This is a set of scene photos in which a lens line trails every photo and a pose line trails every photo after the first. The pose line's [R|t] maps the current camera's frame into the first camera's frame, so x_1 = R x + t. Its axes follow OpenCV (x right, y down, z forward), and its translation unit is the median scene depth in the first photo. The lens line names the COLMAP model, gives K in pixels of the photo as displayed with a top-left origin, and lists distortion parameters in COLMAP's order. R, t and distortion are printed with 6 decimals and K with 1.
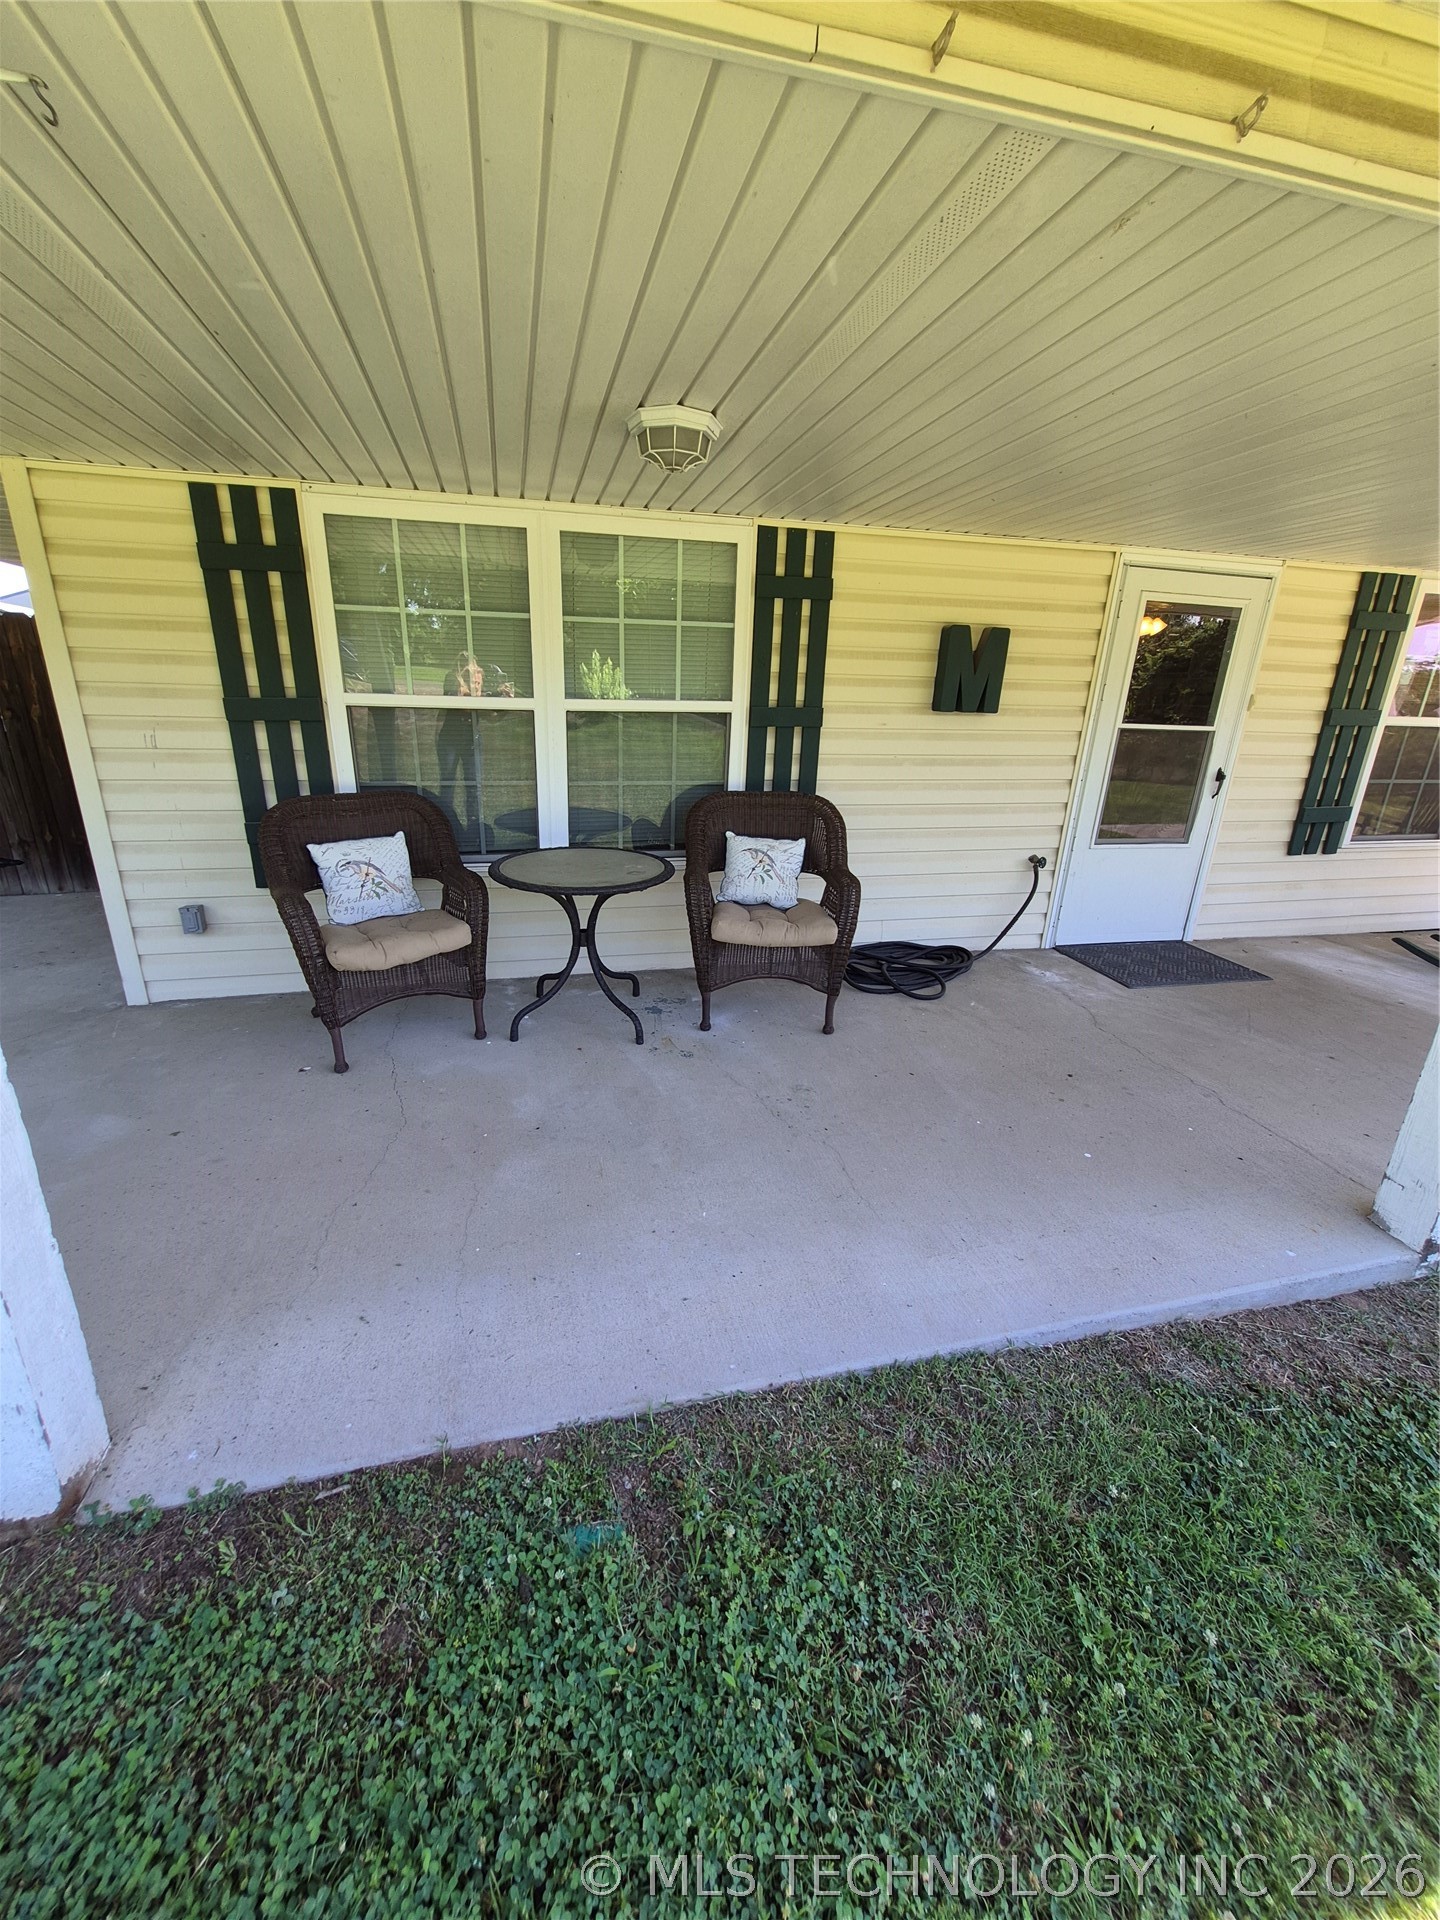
lens RADIAL K [[768.6, 0, 720.0], [0, 768.6, 960.0], [0, 0, 1]] dist [0.000536, 0.000186]
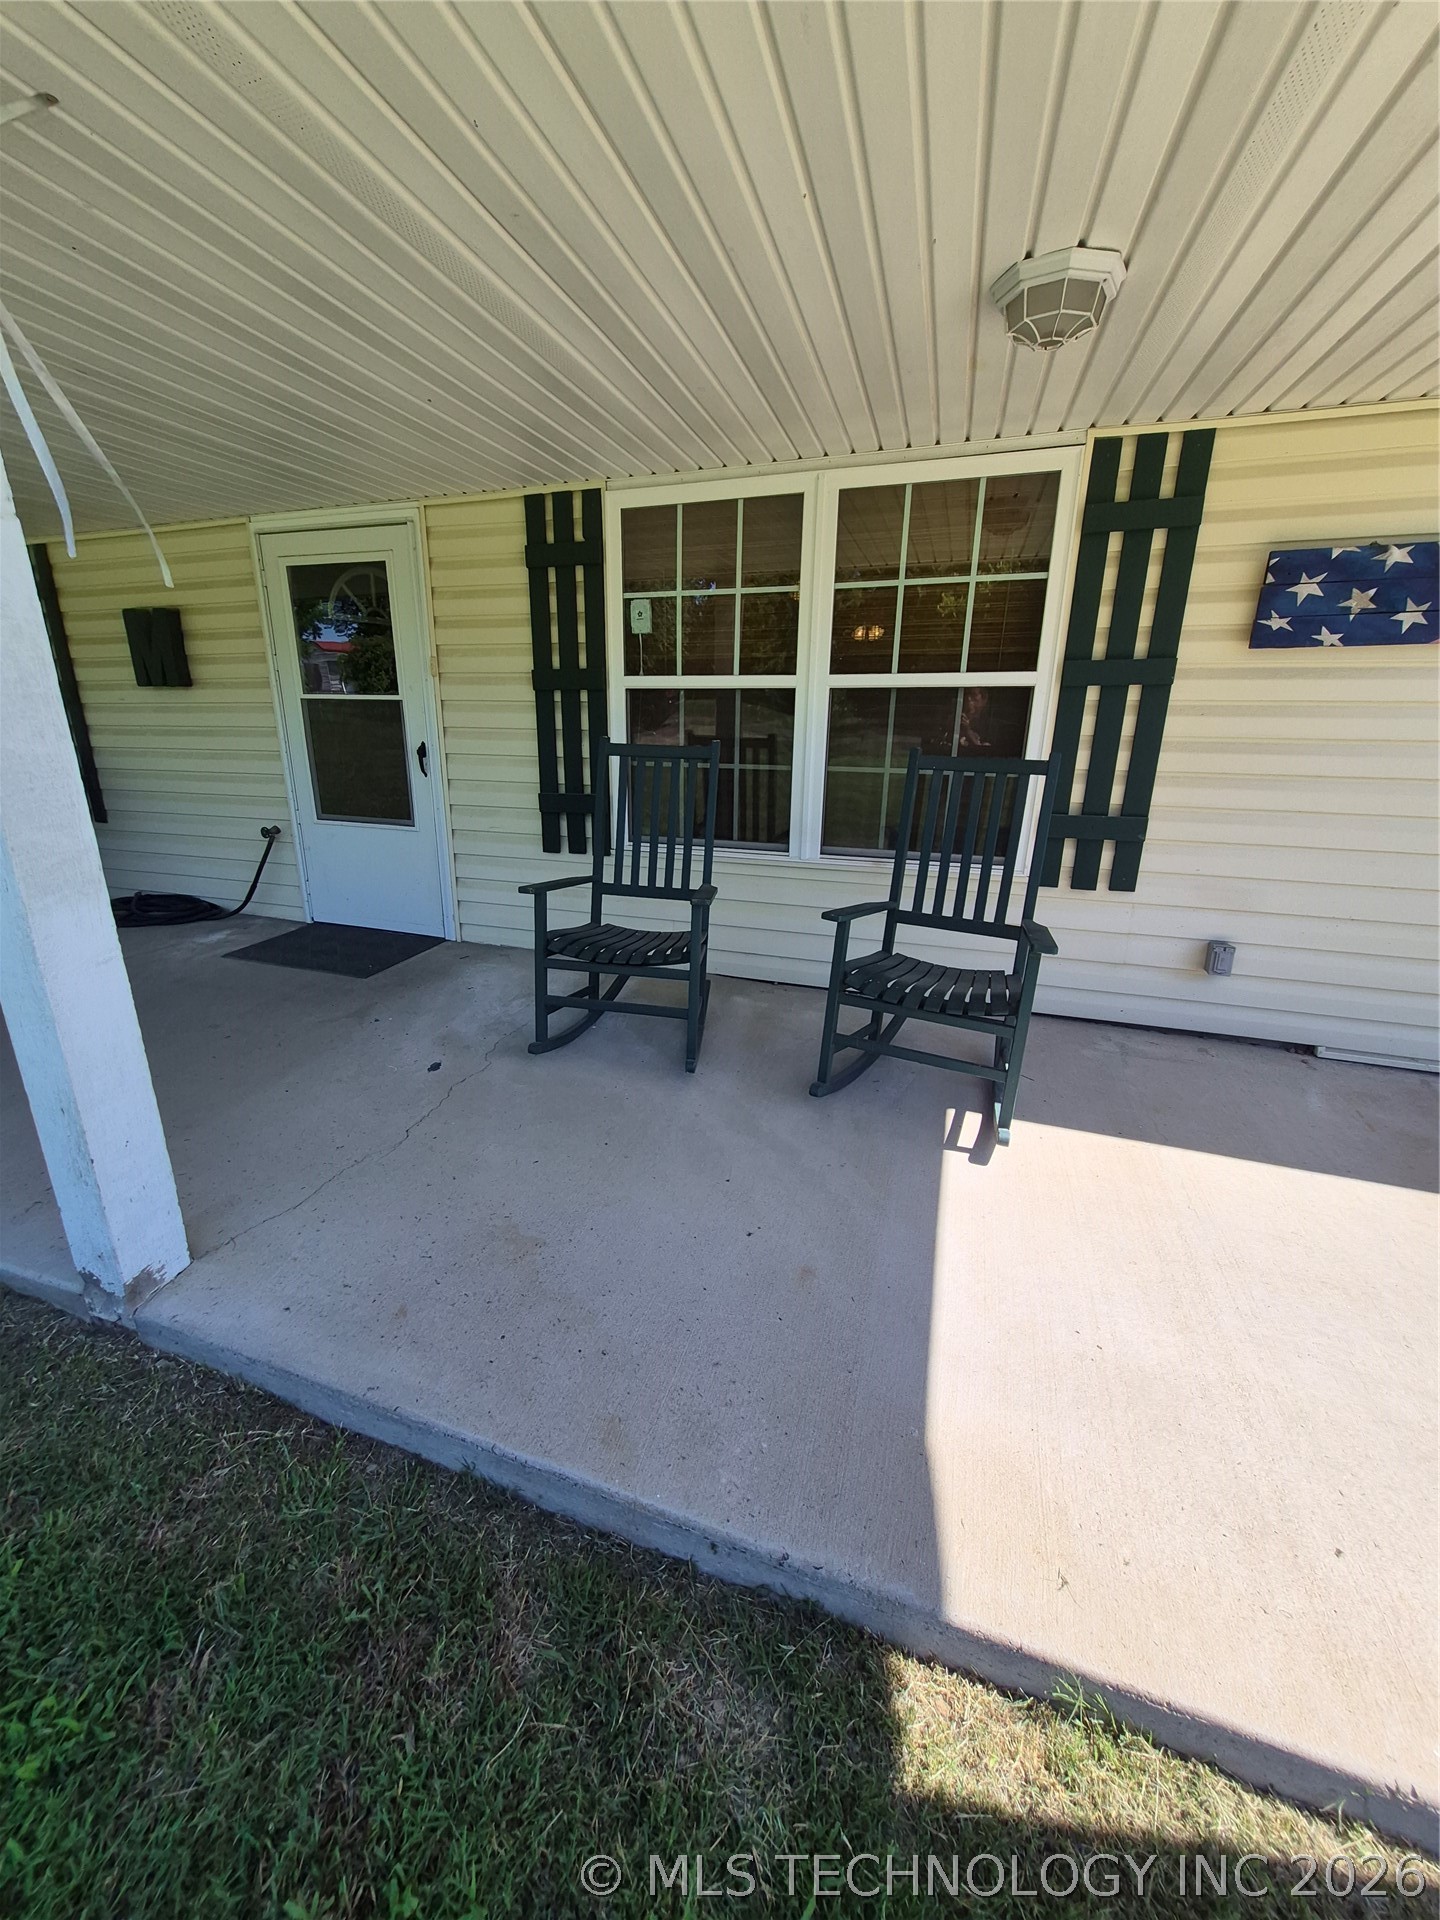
lens RADIAL K [[885.0, 0, 716.7], [0, 885.0, 996.9], [0, 0, 1]] dist [-0.007820, -0.000055]
pose [[0.818262, 0.168292, -0.549659, 1.497849], [-0.156751, 0.985273, 0.068315, -0.081017], [0.553061, 0.030260, 0.832591, 0.342005]]
